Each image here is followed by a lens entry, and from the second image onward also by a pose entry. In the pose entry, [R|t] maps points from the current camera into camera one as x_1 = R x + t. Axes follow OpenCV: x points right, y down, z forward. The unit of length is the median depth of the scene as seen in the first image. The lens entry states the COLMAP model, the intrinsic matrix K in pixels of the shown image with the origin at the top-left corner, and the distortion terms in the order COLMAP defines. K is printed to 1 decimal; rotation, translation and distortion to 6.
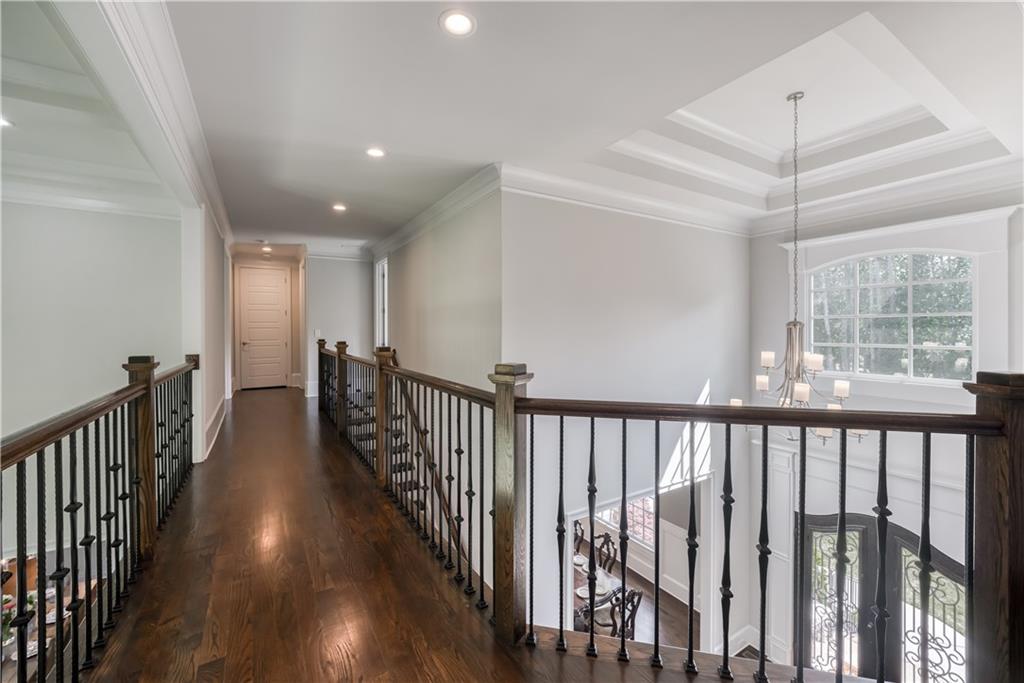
lens RADIAL K [[405.4, 0, 505.4], [0, 405.4, 334.8], [0, 0, 1]] dist [-0.010832, 0.001826]
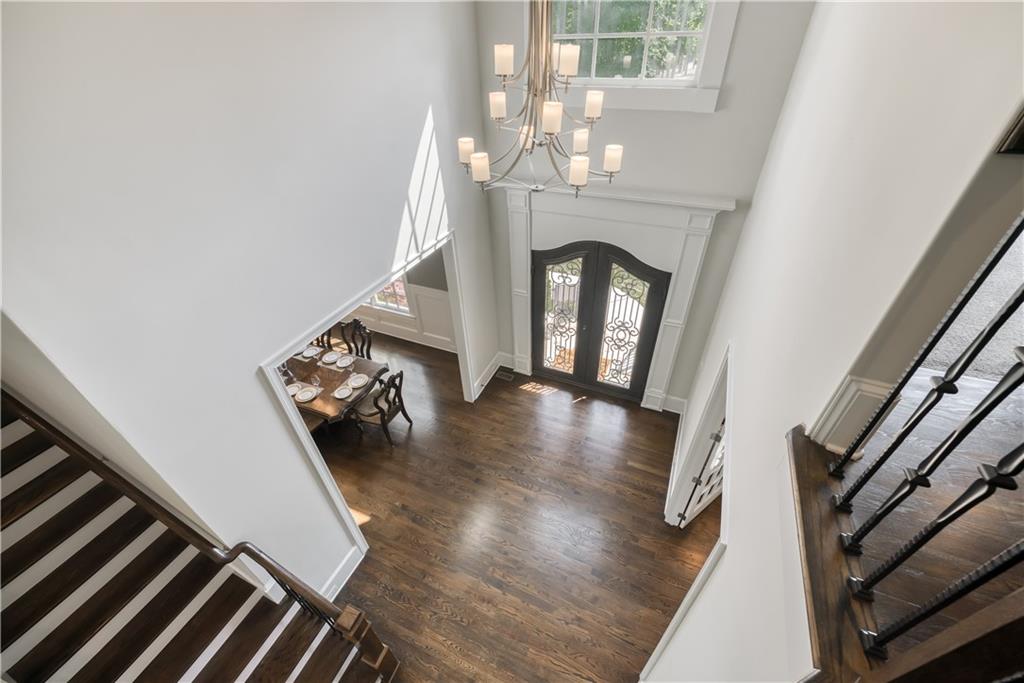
lens RADIAL K [[405.4, 0, 510.9], [0, 405.4, 344.6], [0, 0, 1]] dist [-0.010832, 0.001826]
pose [[0.821403, -0.365398, 0.437928, 0.171378], [0.031711, 0.795897, 0.604601, 0.024767], [-0.569465, -0.482734, 0.665339, 0.278718]]
